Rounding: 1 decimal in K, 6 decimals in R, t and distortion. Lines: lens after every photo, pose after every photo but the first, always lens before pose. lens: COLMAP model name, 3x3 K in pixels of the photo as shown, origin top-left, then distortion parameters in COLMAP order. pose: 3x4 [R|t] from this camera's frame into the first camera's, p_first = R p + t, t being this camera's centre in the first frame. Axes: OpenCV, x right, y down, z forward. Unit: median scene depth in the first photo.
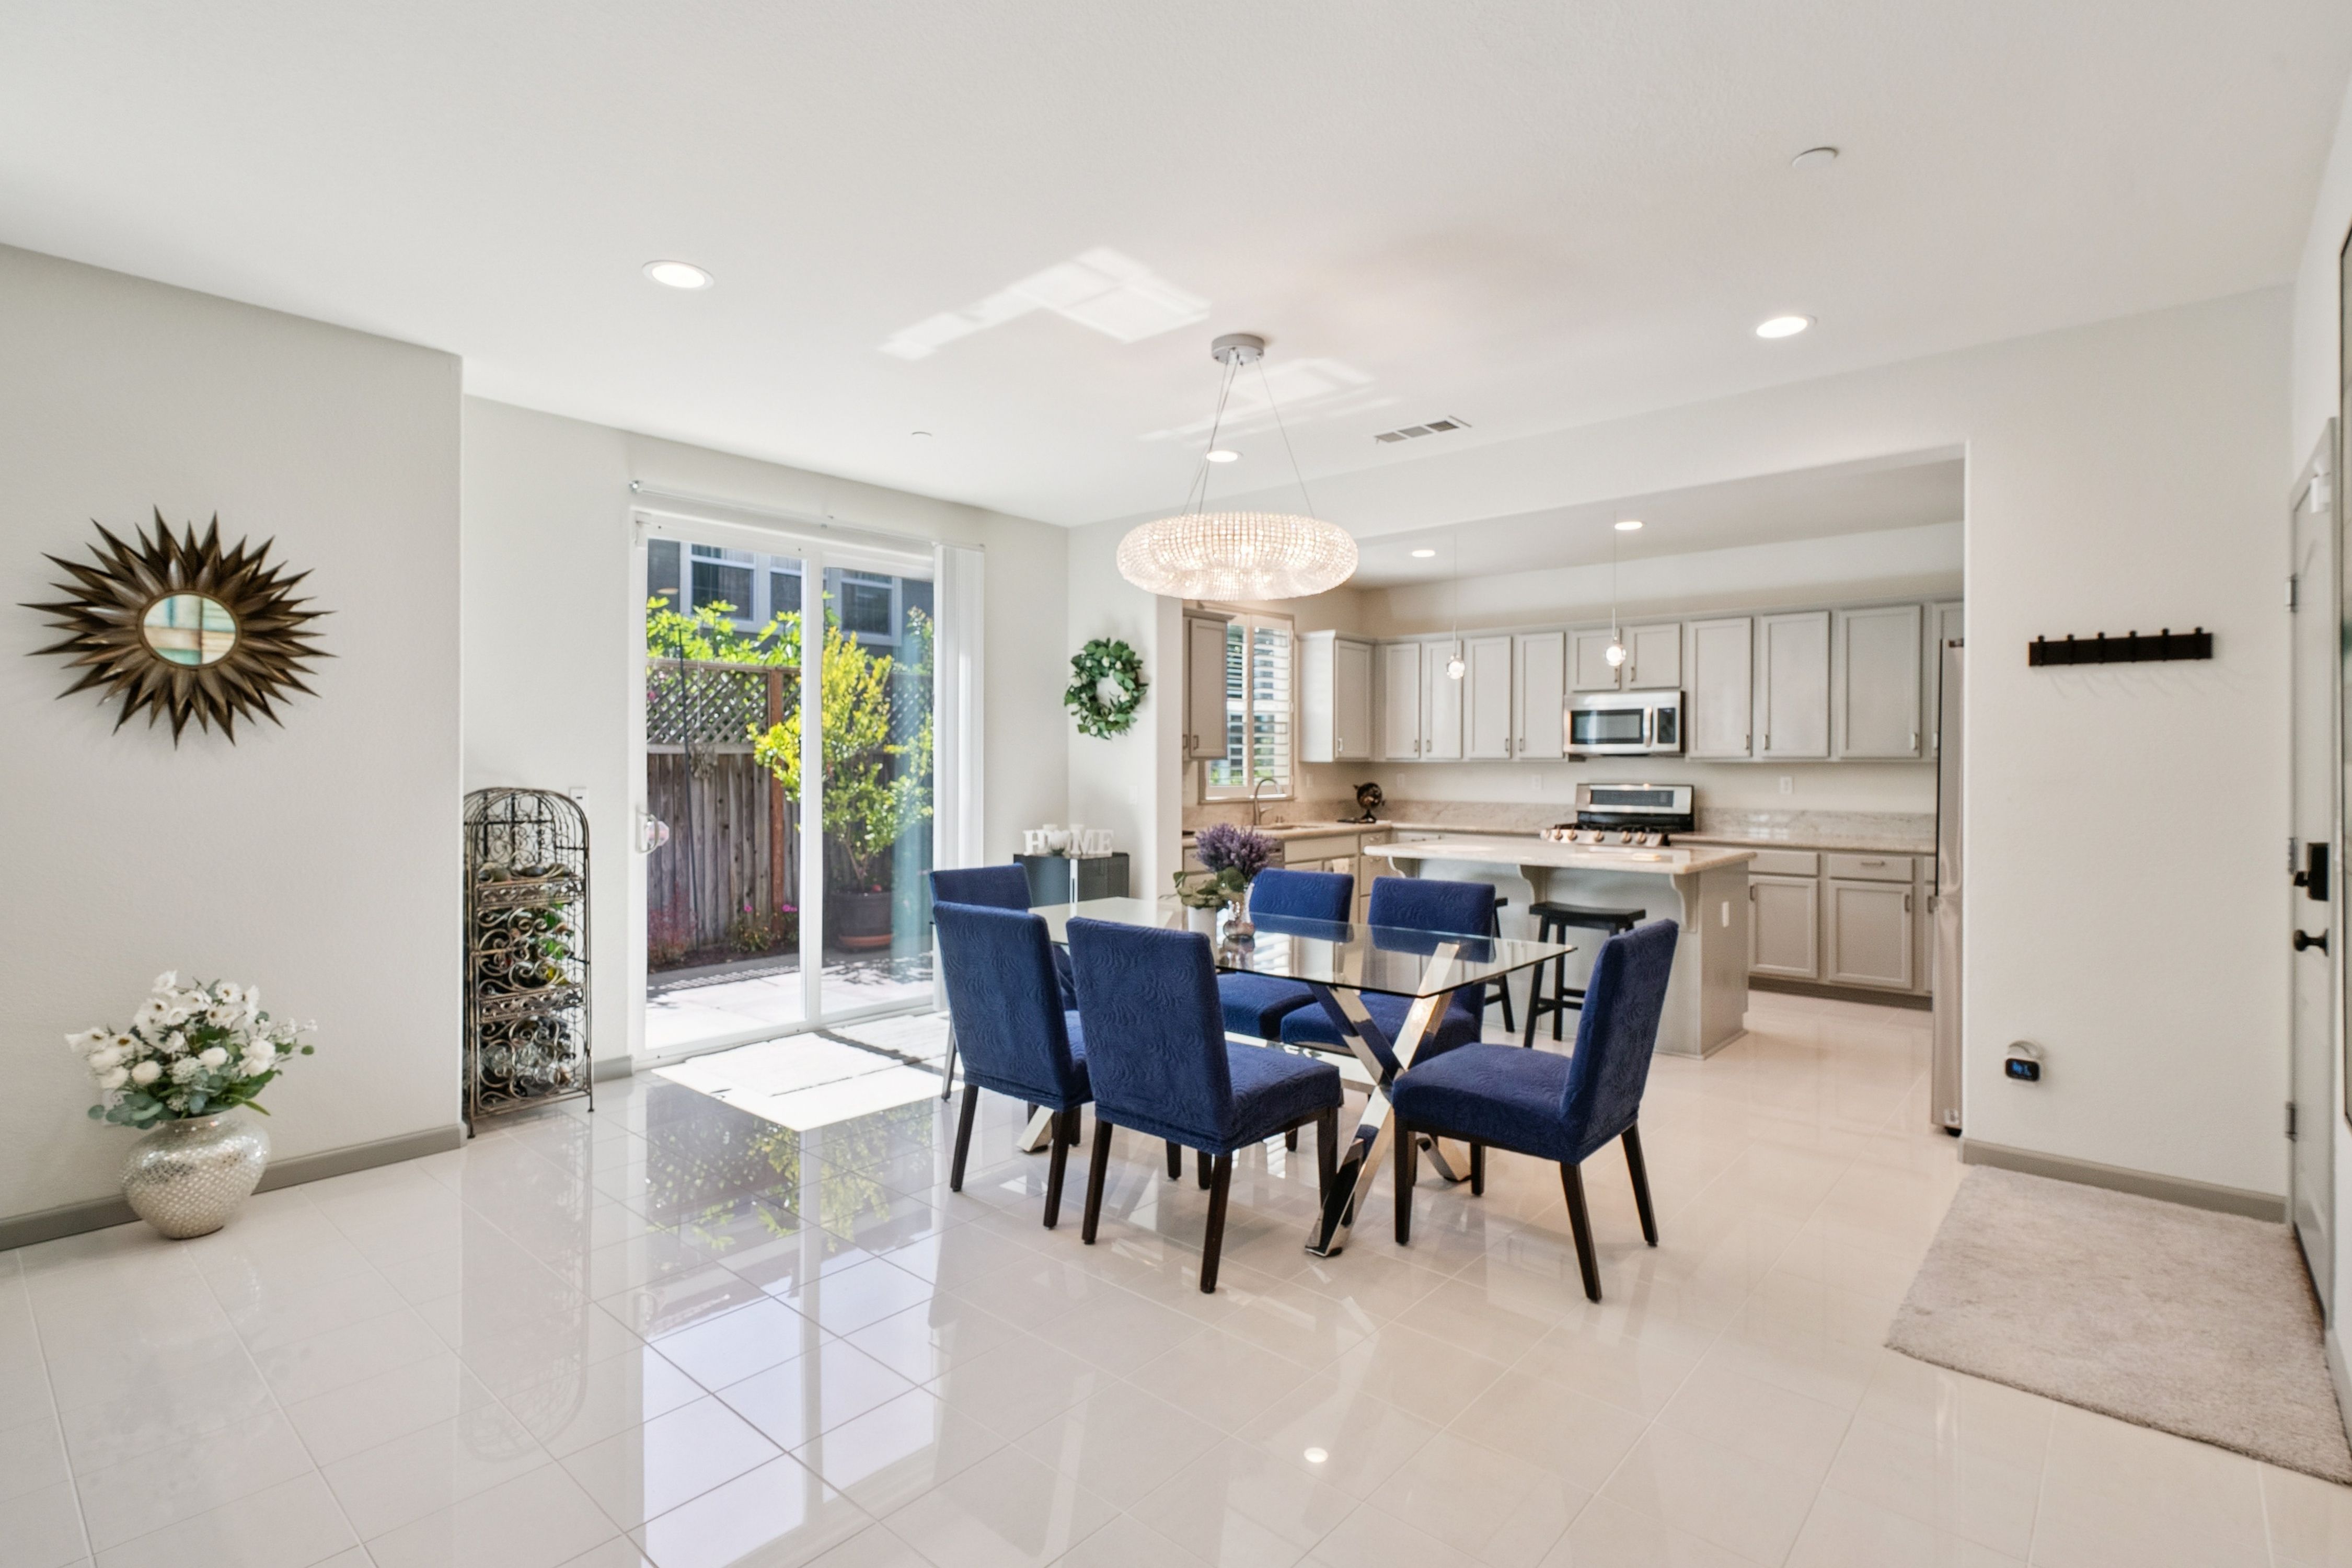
lens RADIAL K [[1114.4, 0, 1174.2], [0, 1114.4, 769.3], [0, 0, 1]] dist [0.000325, 0.000535]
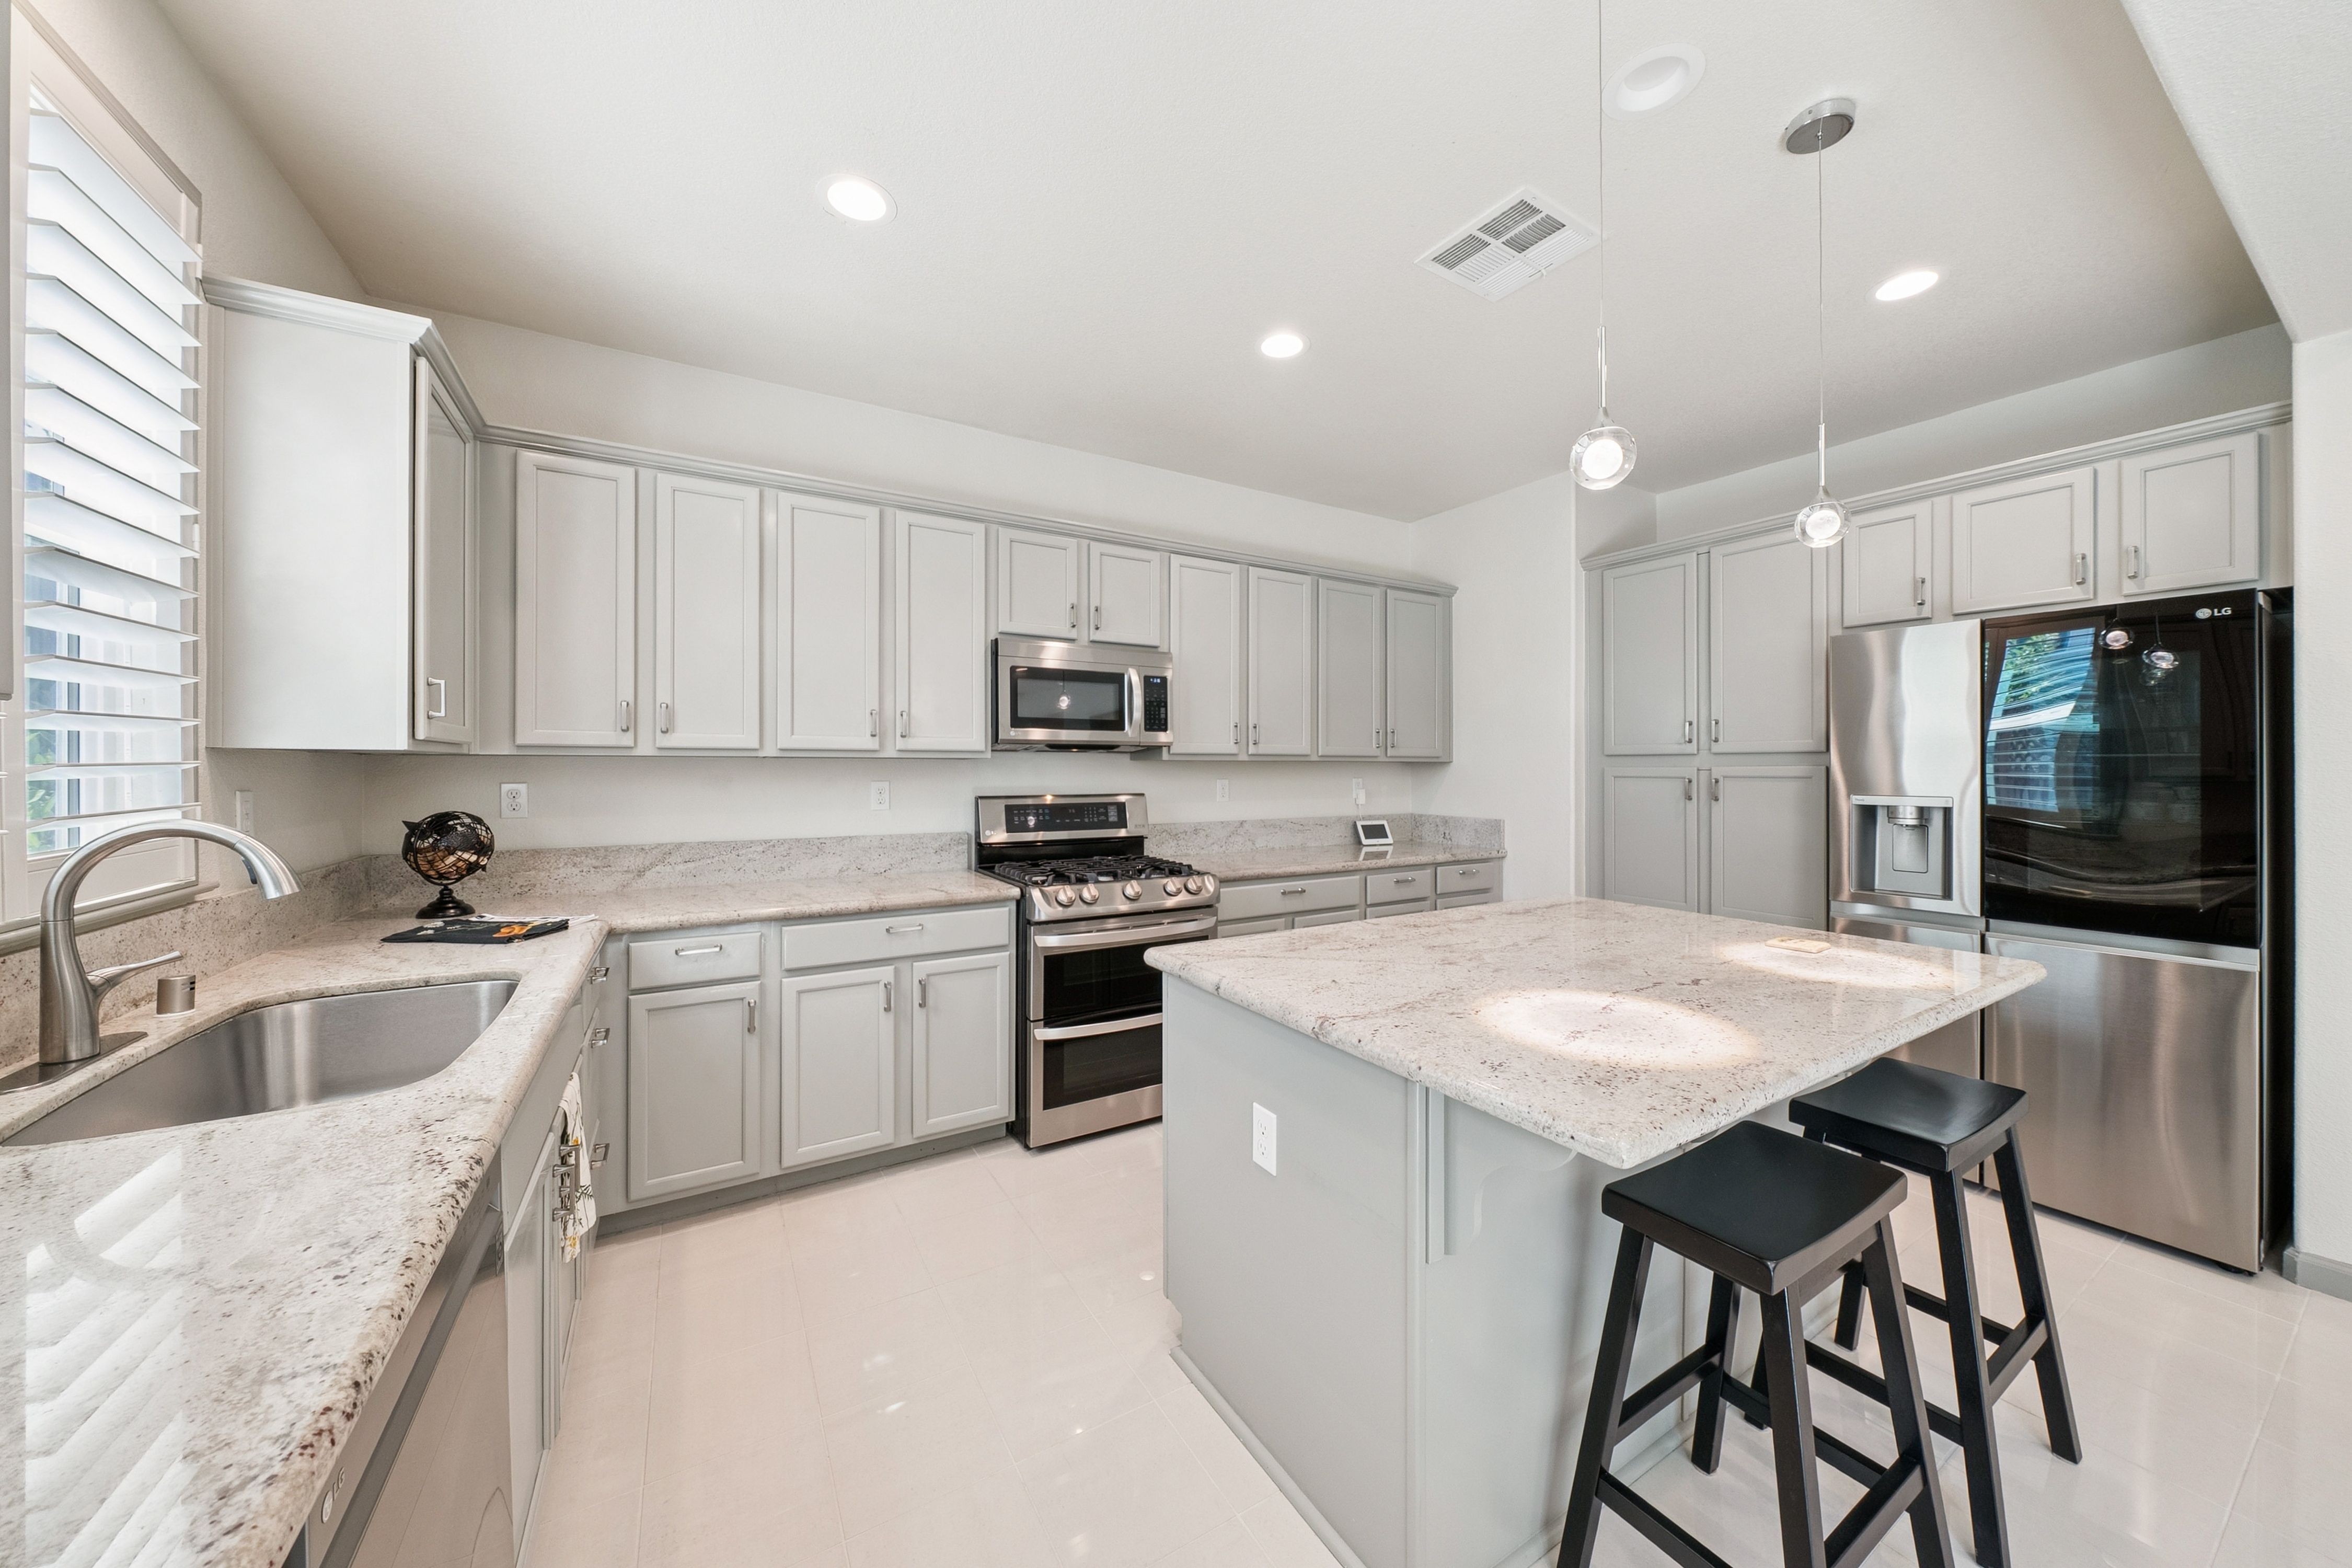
lens RADIAL K [[808.7, 0, 1178.0], [0, 808.7, 771.7], [0, 0, 1]] dist [-0.002963, -0.000391]
pose [[0.301352, -0.007953, 0.953480, -0.004359], [0.001969, 0.999968, 0.007719, -0.003408], [-0.953511, -0.000449, 0.301358, 0.909385]]
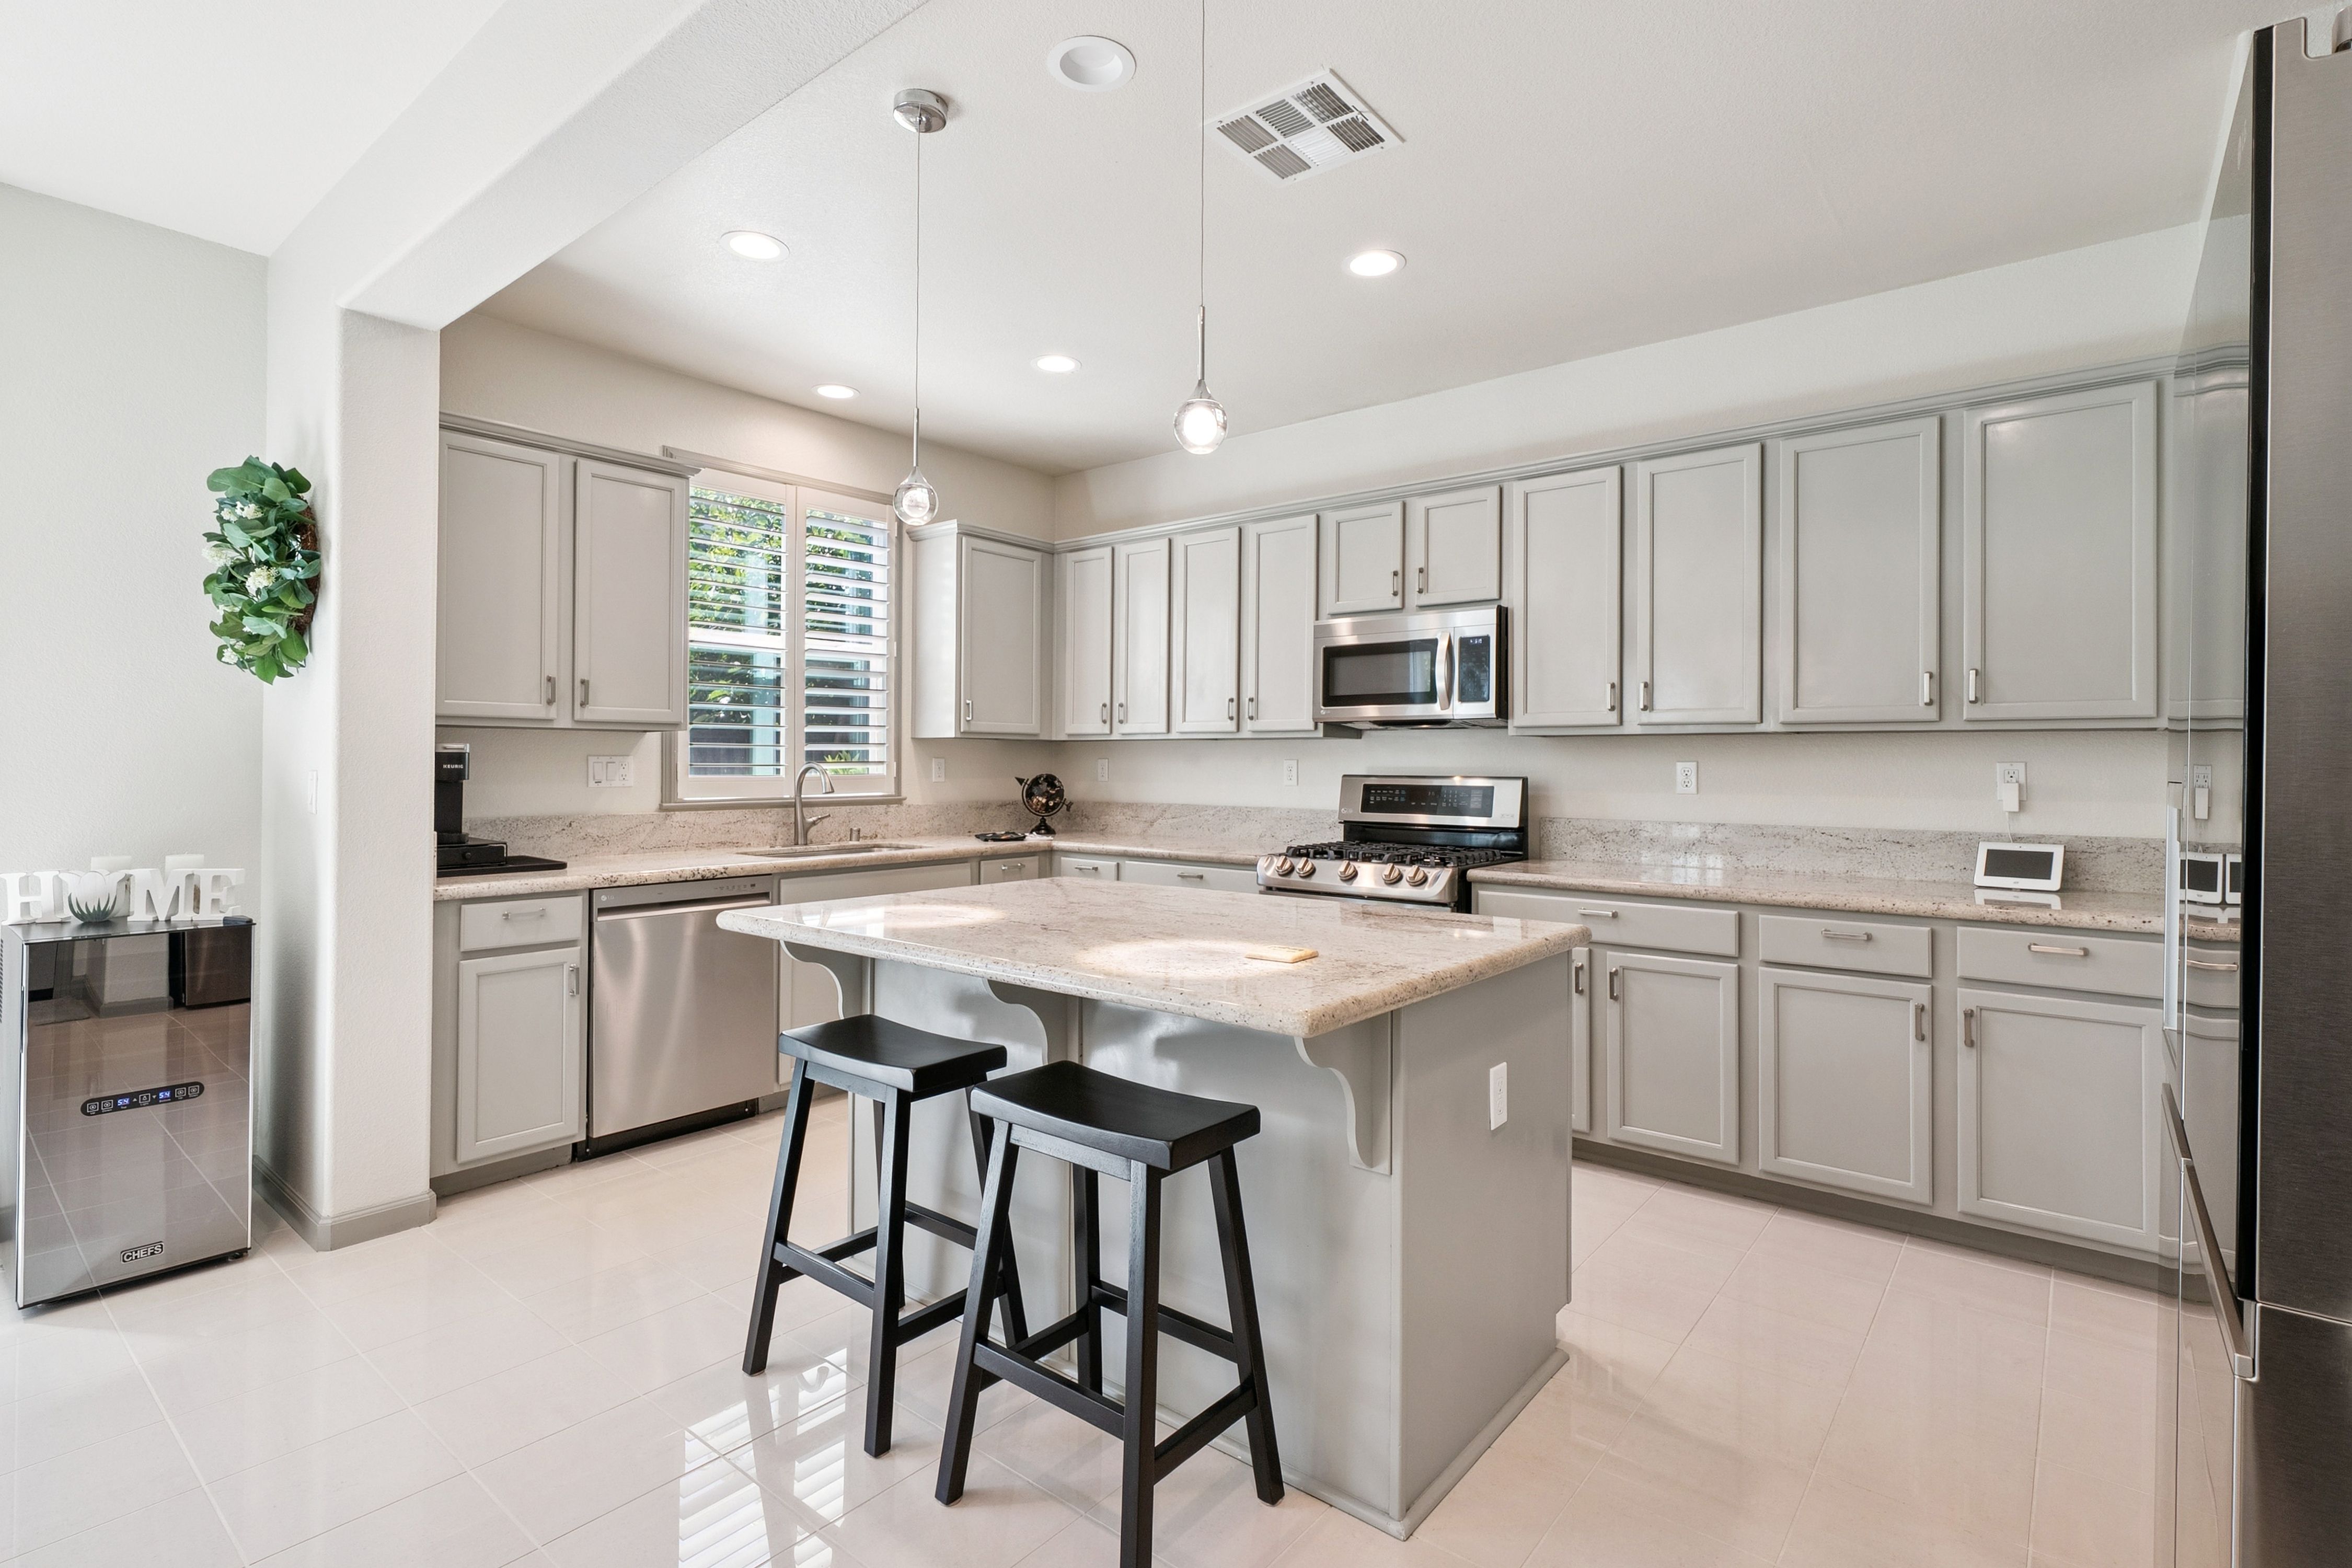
lens RADIAL K [[1114.4, 0, 1176.5], [0, 1114.4, 756.5], [0, 0, 1]] dist [0.000325, 0.000535]
pose [[0.999230, 0.004227, 0.039016, 0.293665], [-0.003831, 0.999940, -0.010222, 0.010990], [-0.039057, 0.010064, 0.999186, 0.489795]]
